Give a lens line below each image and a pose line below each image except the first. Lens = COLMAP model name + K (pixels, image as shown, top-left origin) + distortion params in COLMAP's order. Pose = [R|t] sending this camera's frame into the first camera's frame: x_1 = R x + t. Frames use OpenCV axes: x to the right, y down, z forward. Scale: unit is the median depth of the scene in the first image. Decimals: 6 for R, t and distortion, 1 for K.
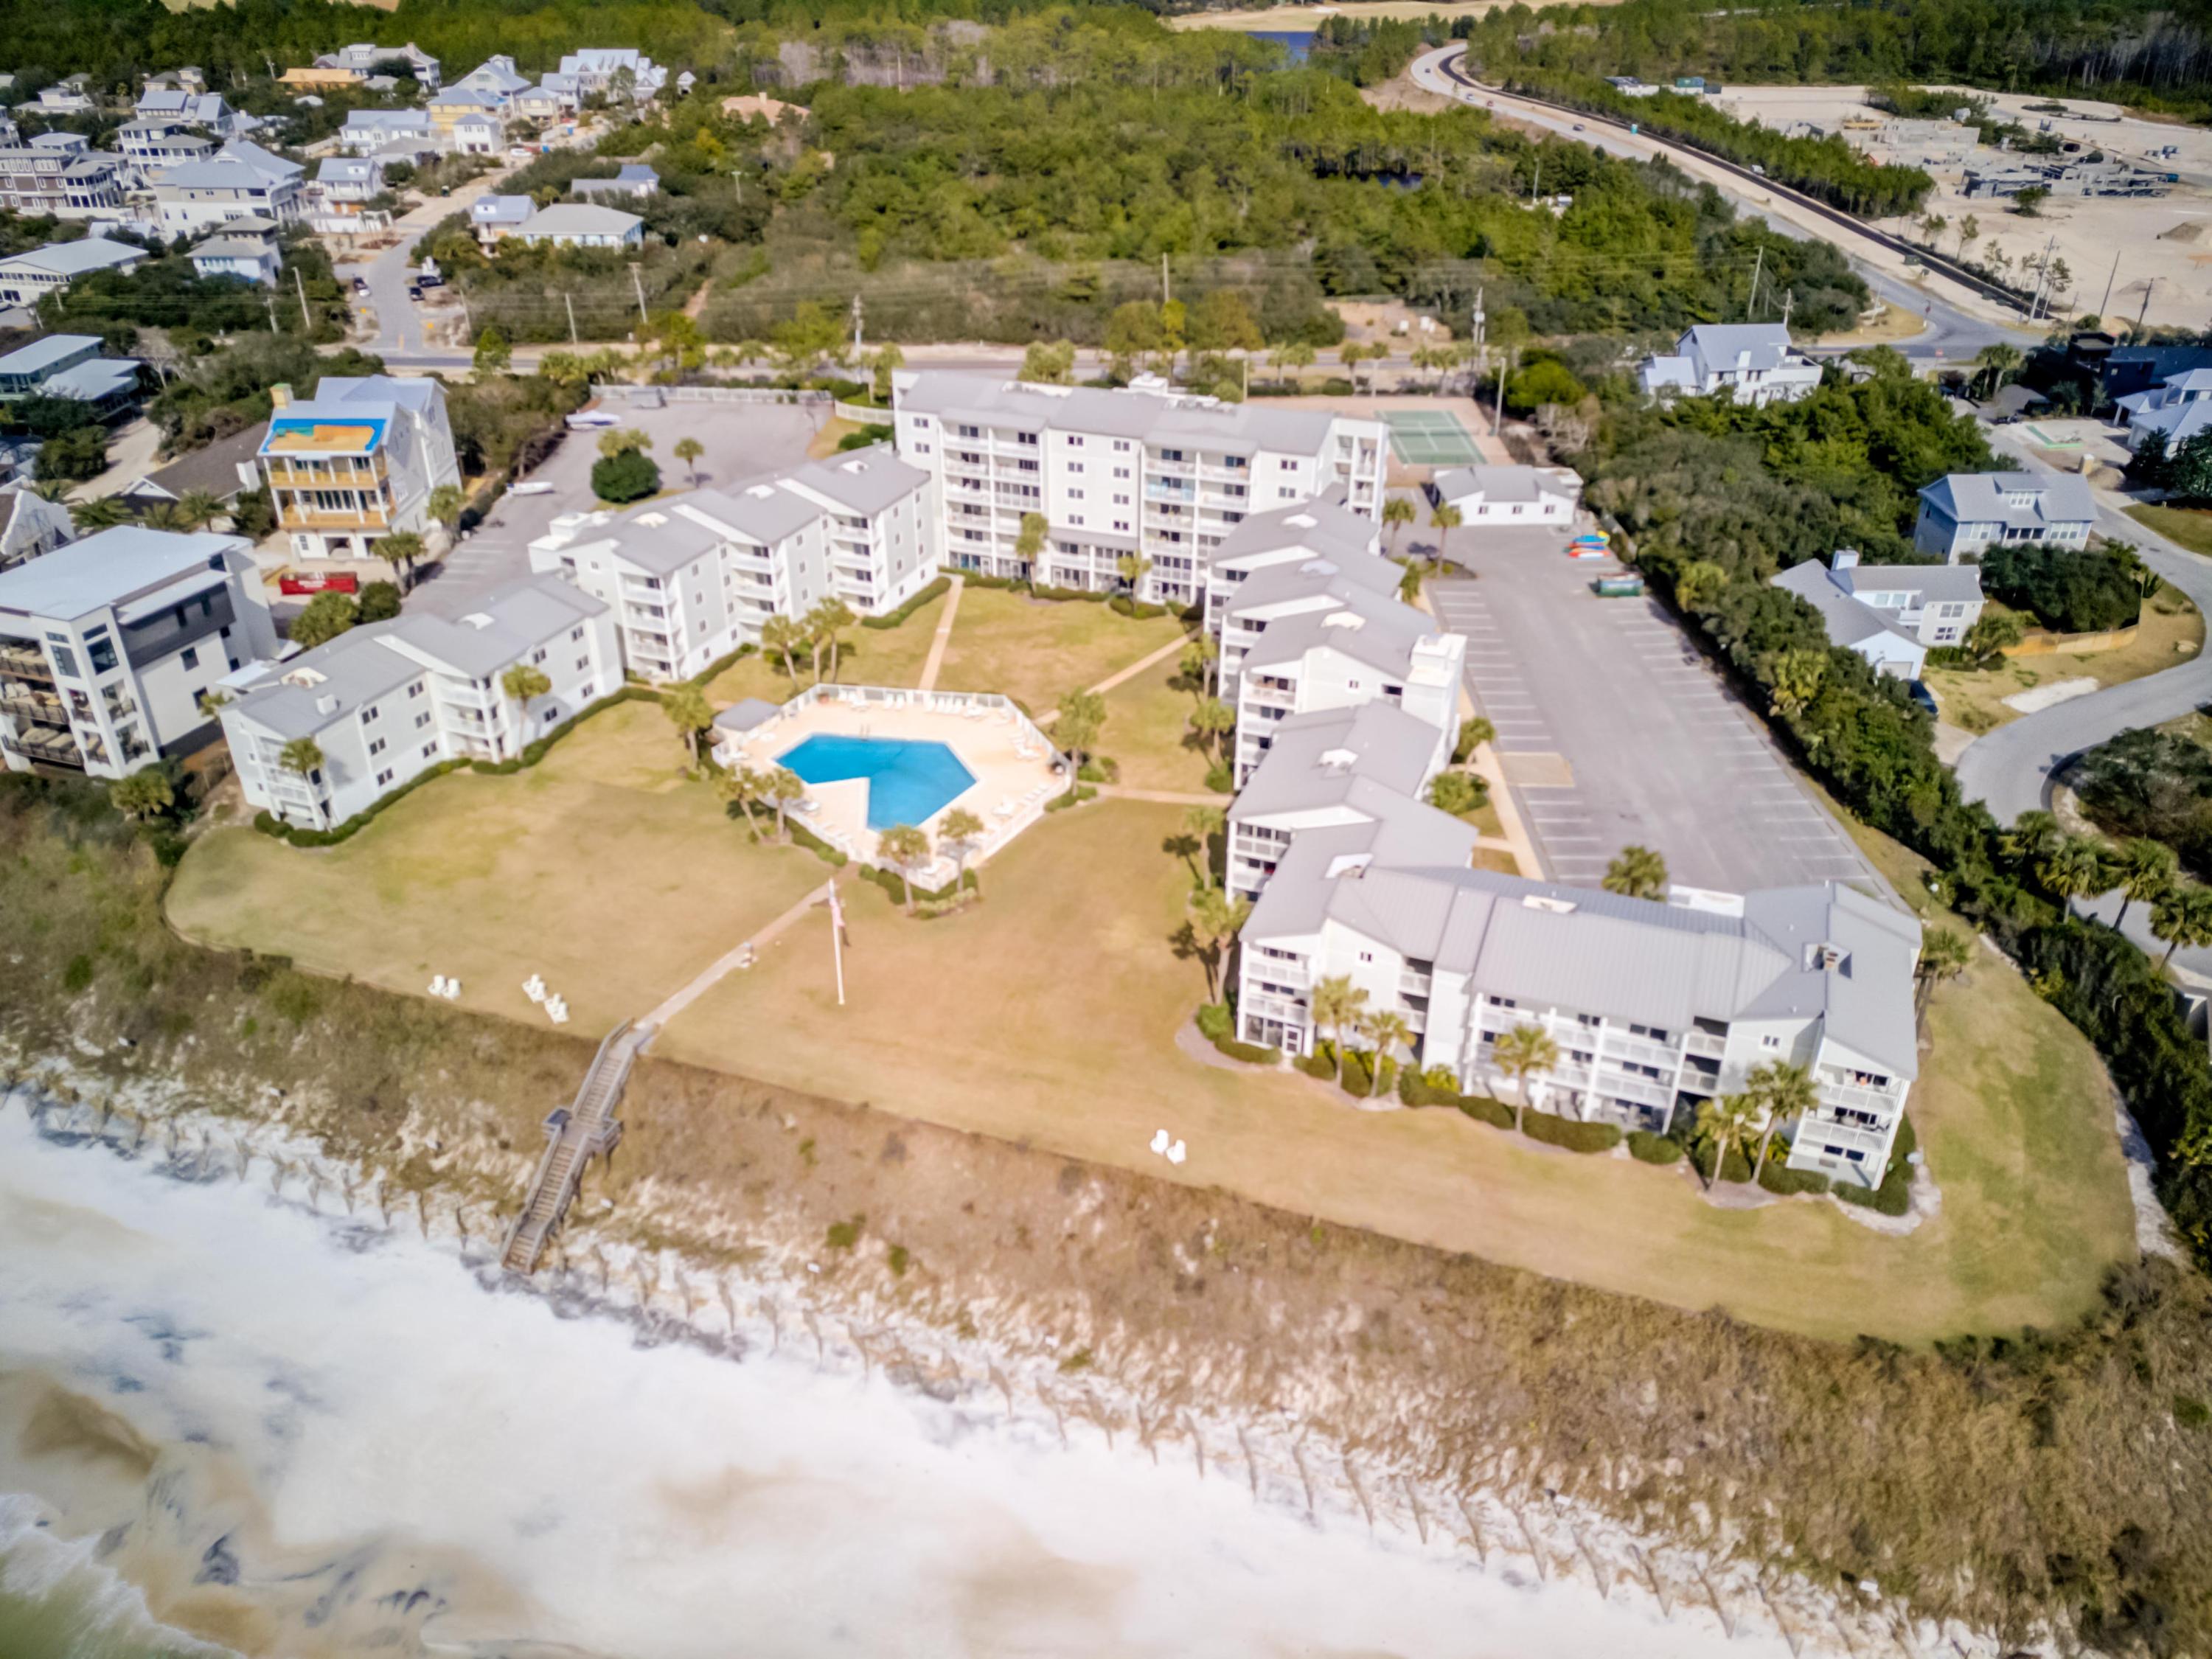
lens RADIAL K [[1677.1, 0, 1100.7], [0, 1677.1, 827.7], [0, 0, 1]] dist [0.021373, -0.017362]
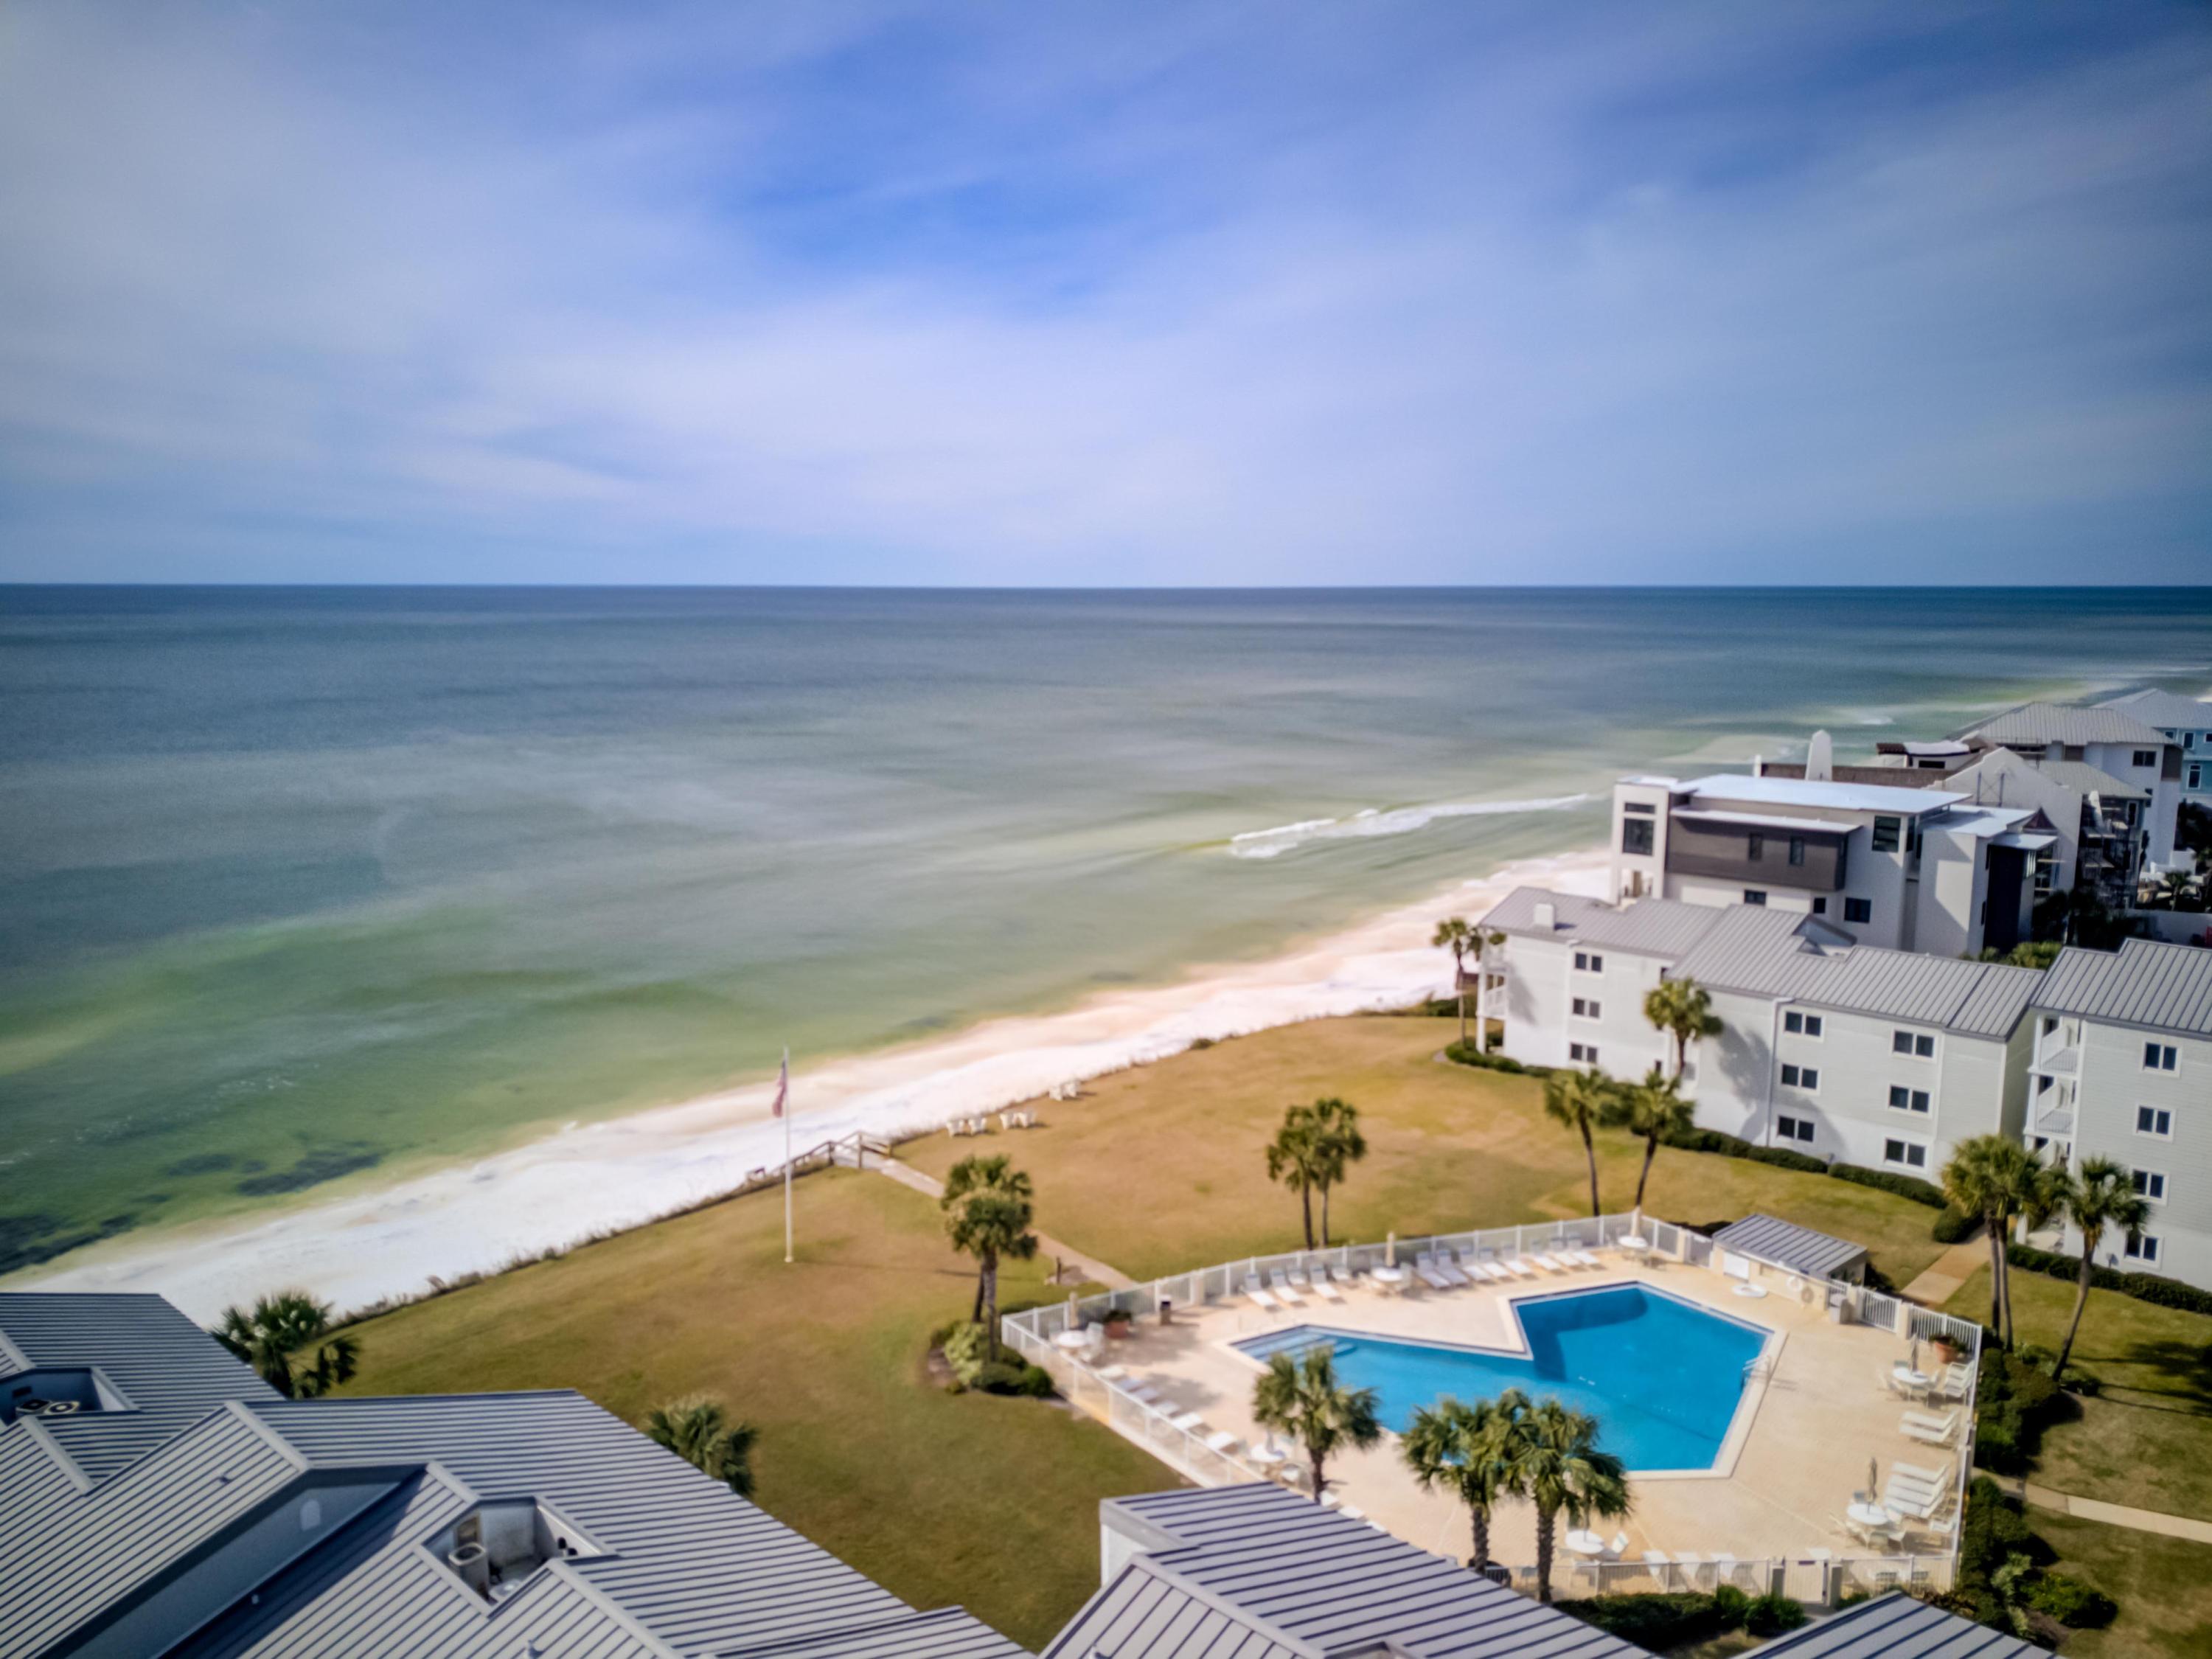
lens RADIAL K [[1677.1, 0, 1094.6], [0, 1677.1, 826.5], [0, 0, 1]] dist [0.021373, -0.017362]
pose [[-0.385160, 0.135790, -0.912805, 0.307665], [-0.454518, 0.832918, 0.315691, -0.242899], [0.803160, 0.536478, -0.259088, 0.948386]]
